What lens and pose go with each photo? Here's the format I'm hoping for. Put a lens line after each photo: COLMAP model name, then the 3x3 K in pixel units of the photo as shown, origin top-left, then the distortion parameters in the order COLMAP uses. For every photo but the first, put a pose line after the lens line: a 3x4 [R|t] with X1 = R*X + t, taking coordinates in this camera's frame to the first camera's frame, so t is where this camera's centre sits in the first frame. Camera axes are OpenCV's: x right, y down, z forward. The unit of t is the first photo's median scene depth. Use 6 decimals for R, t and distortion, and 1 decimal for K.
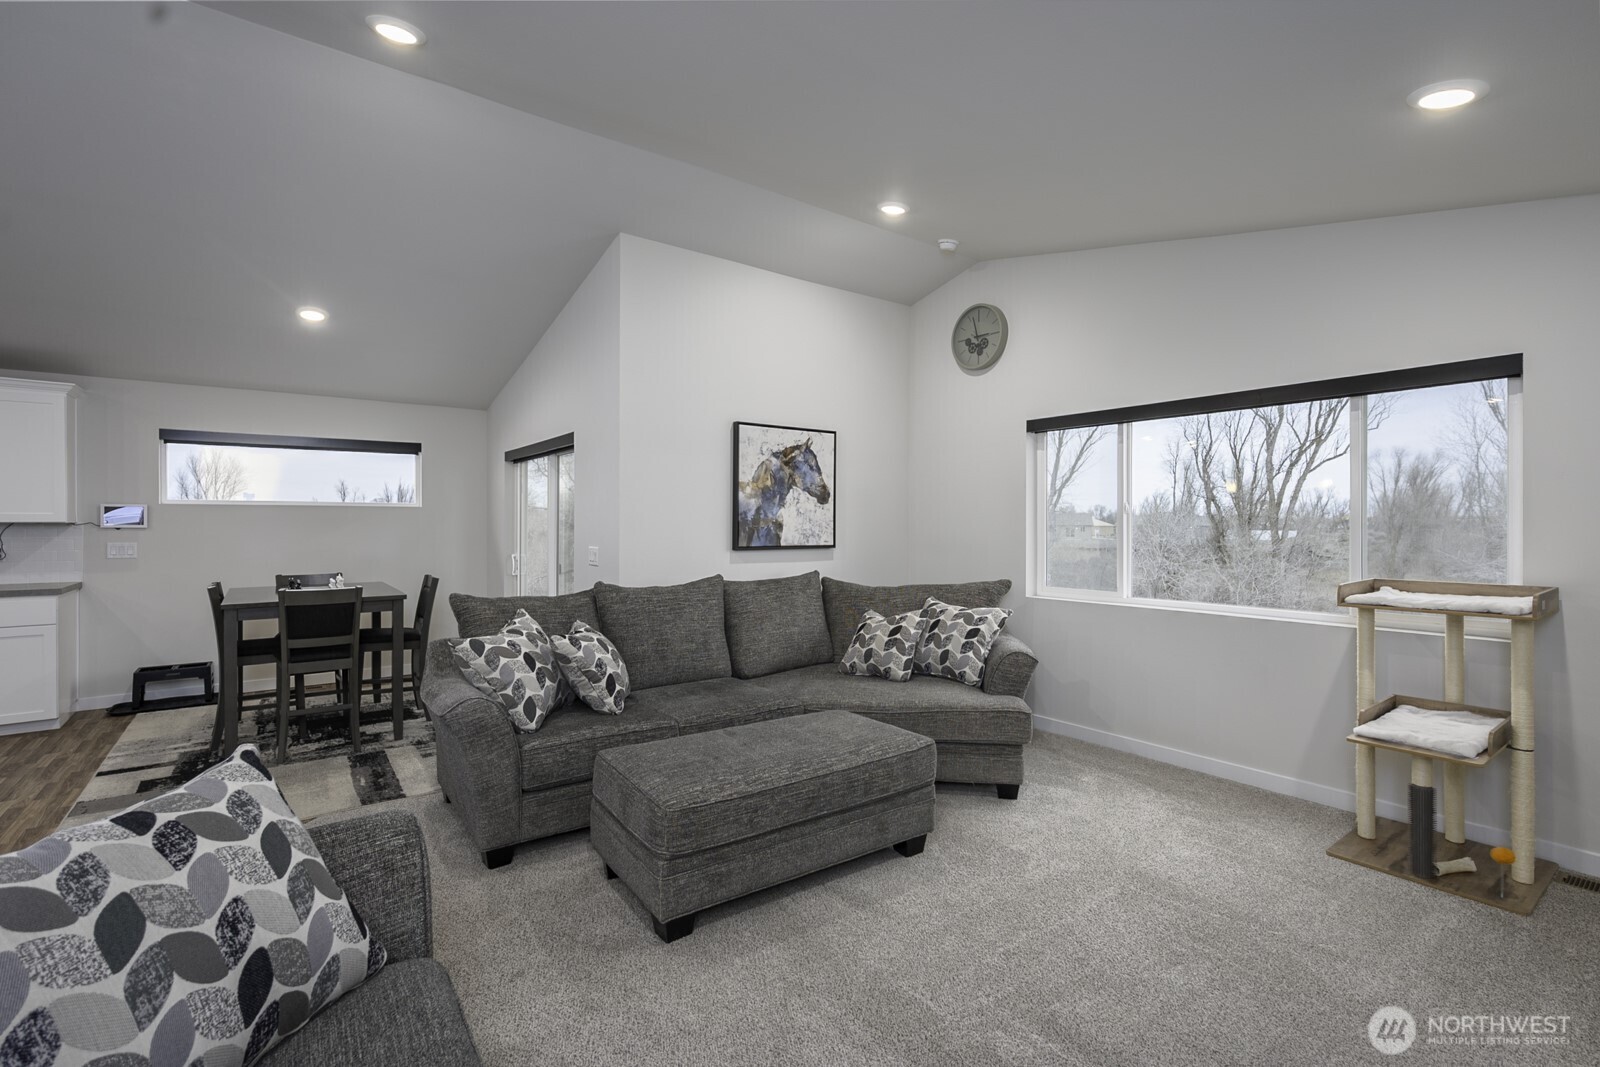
lens RADIAL K [[720.5, 0, 797.9], [0, 720.5, 523.3], [0, 0, 1]] dist [-0.001262, 0.000195]
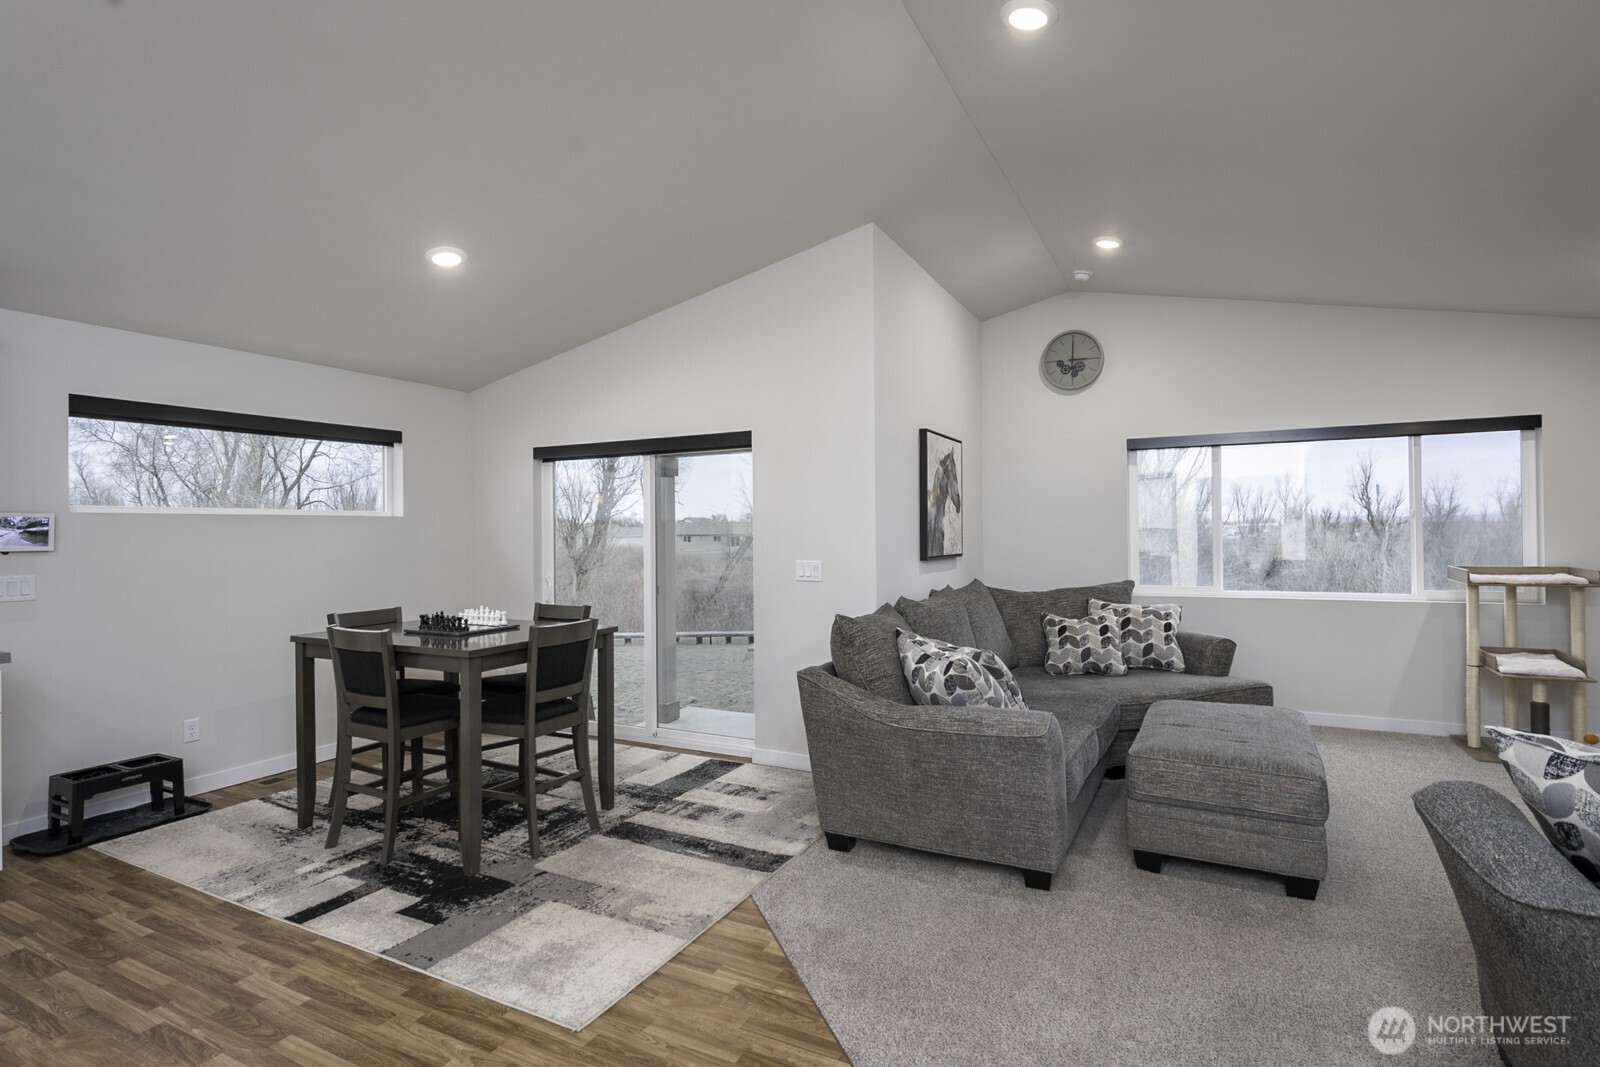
lens RADIAL K [[799.6, 0, 791.6], [0, 799.6, 525.9], [0, 0, 1]] dist [-0.000853, 0.000095]
pose [[0.898942, -0.006740, 0.438016, -0.712762], [0.011433, 0.999902, -0.008077, -0.002583], [-0.437919, 0.012269, 0.898931, 0.107448]]
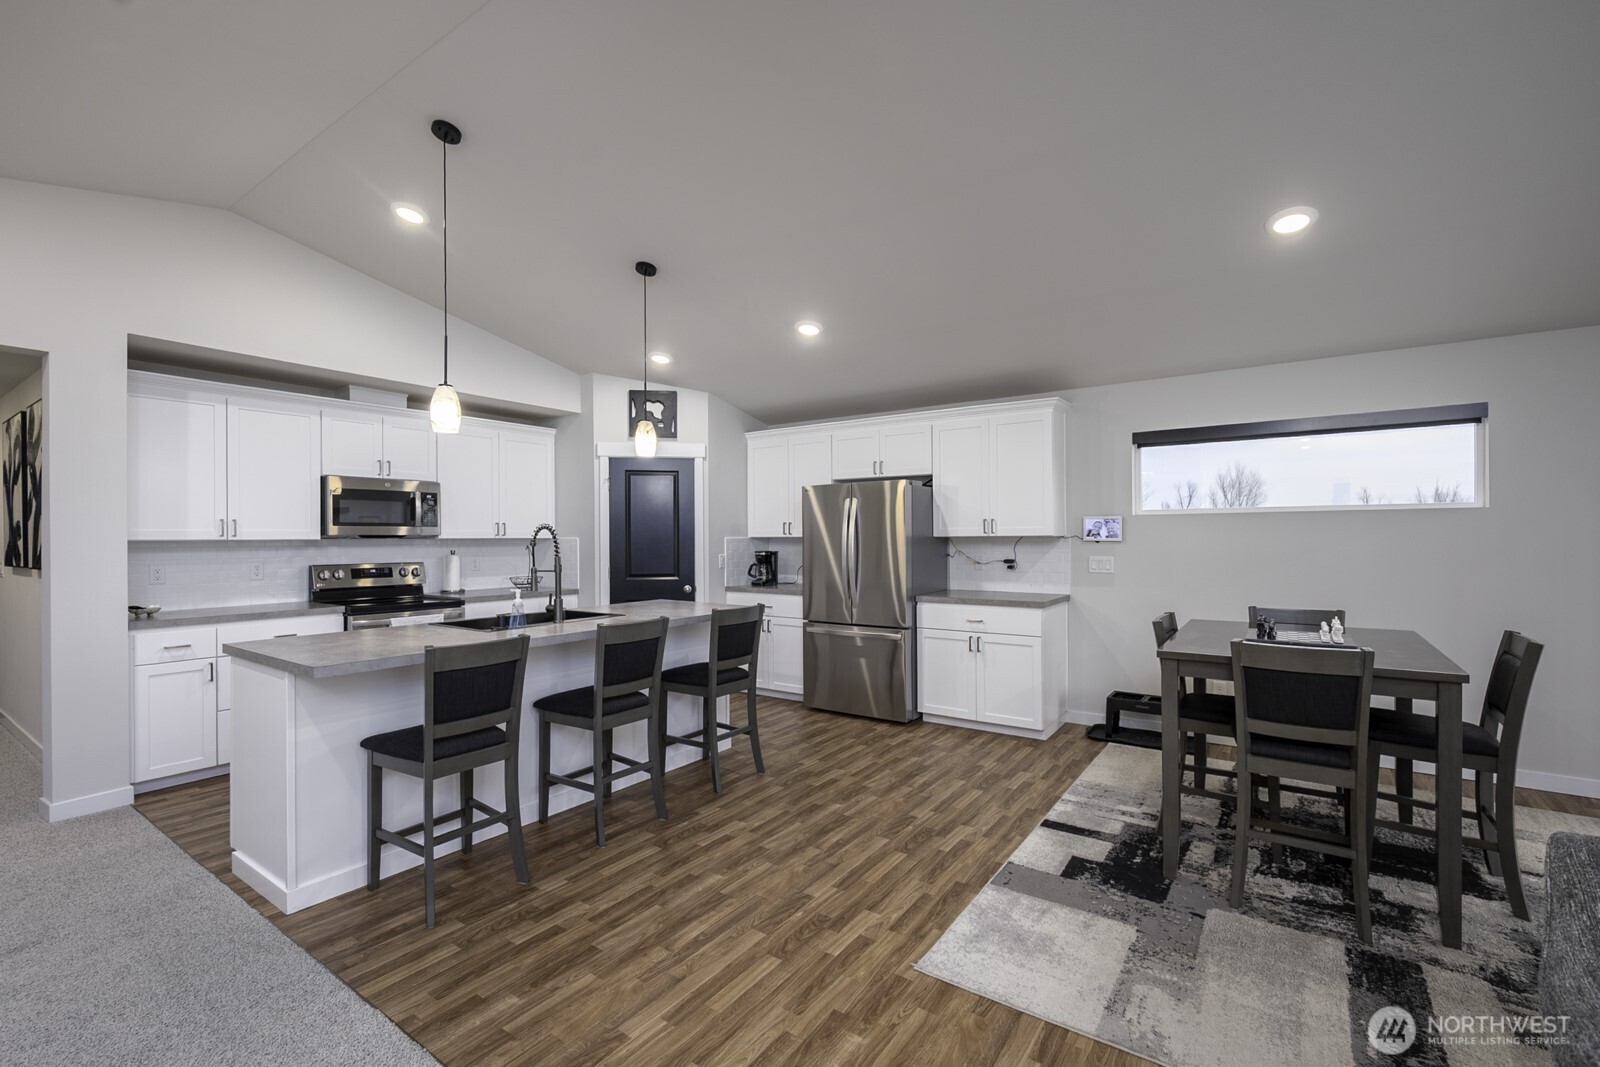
lens RADIAL K [[691.5, 0, 802.0], [0, 691.5, 538.3], [0, 0, 1]] dist [-0.002400, 0.000489]
pose [[0.317346, 0.001748, -0.948308, -0.212799], [0.005834, 0.999976, 0.003795, -0.003557], [0.948292, -0.006737, 0.317328, 0.366297]]
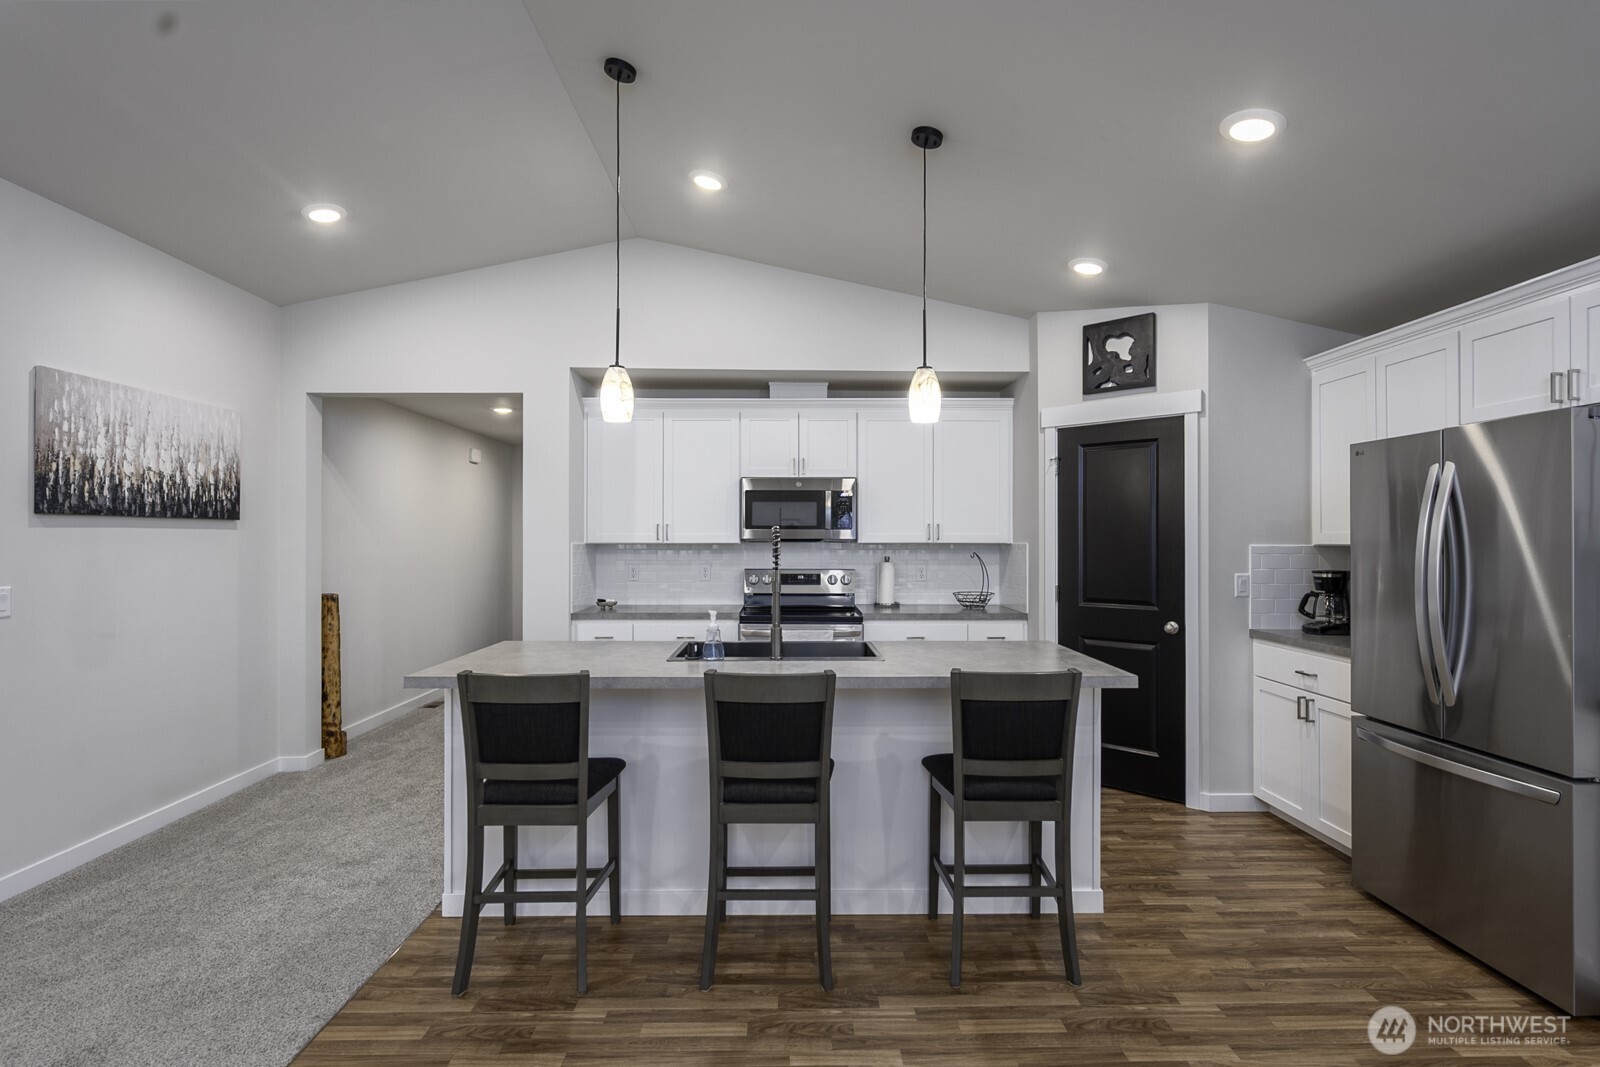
lens RADIAL K [[807.2, 0, 806.0], [0, 807.2, 527.0], [0, 0, 1]] dist [-0.002313, -0.000718]
pose [[-0.575467, -0.013548, -0.817713, -0.485815], [0.000330, 0.999859, -0.016798, -0.005657], [0.817825, -0.009936, -0.575381, 0.745463]]
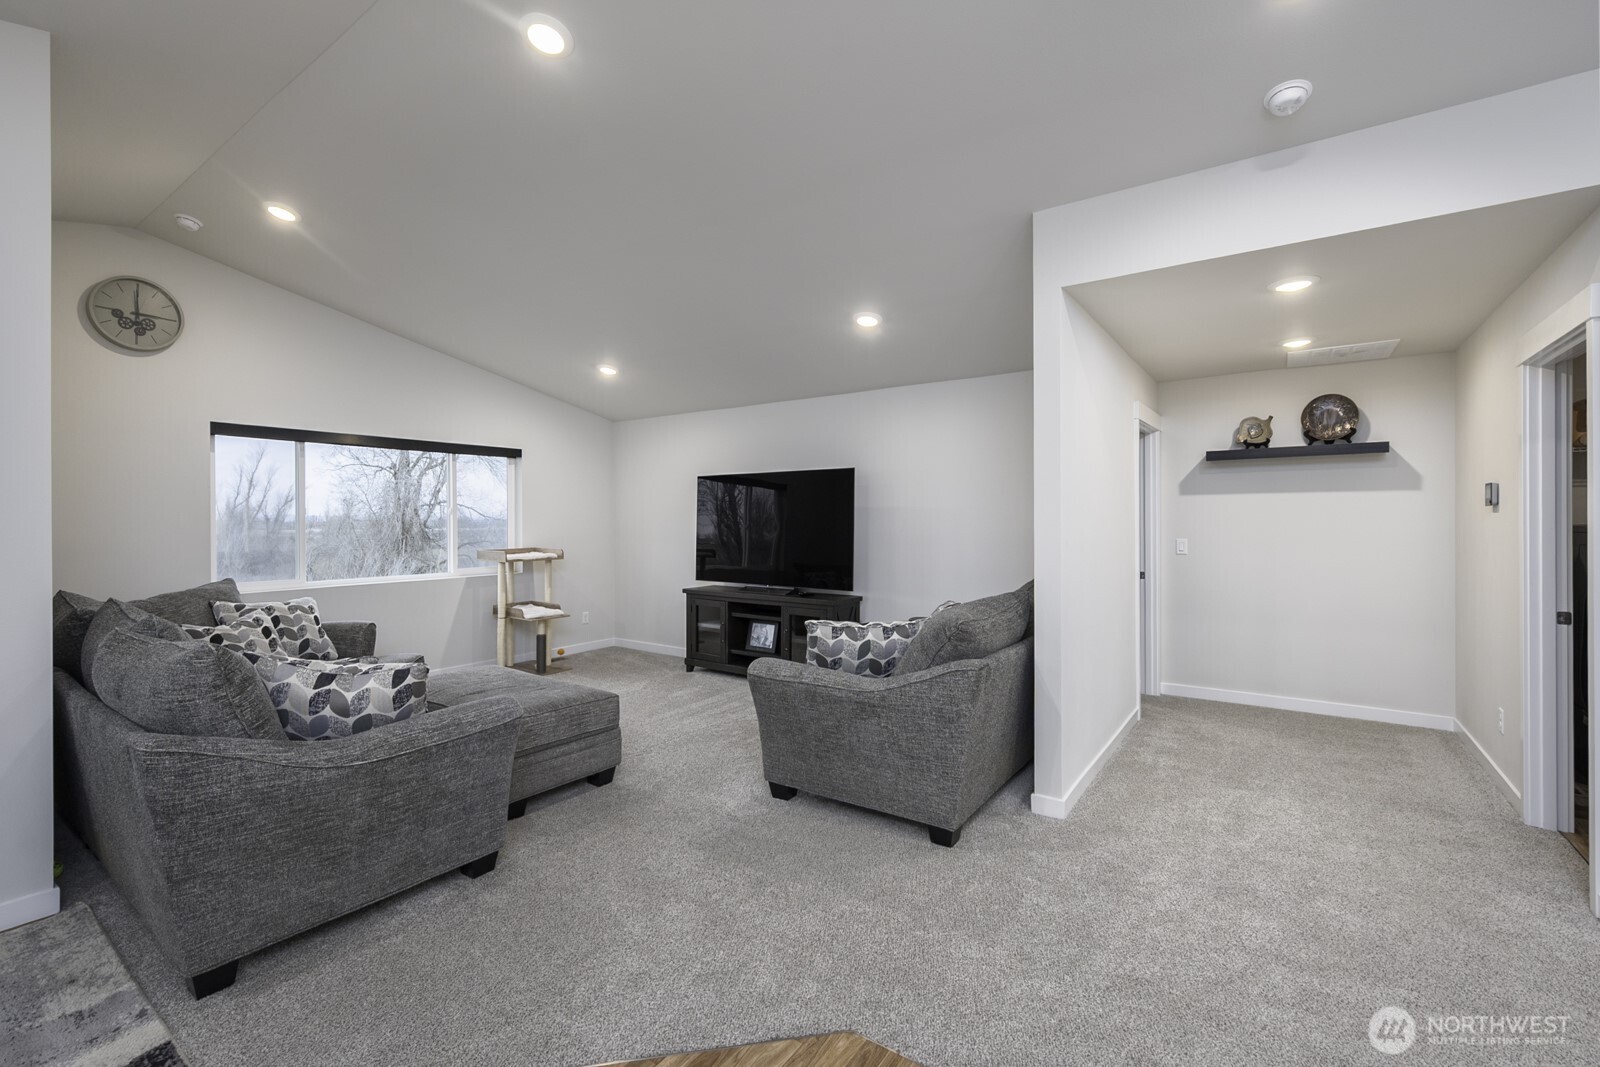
lens RADIAL K [[691.5, 0, 786.1], [0, 691.5, 523.4], [0, 0, 1]] dist [-0.002400, 0.000489]
pose [[-0.301011, -0.003210, 0.953615, -0.861996], [0.004881, 0.999976, 0.004907, -0.000688], [-0.953608, 0.006132, -0.300988, 0.529109]]
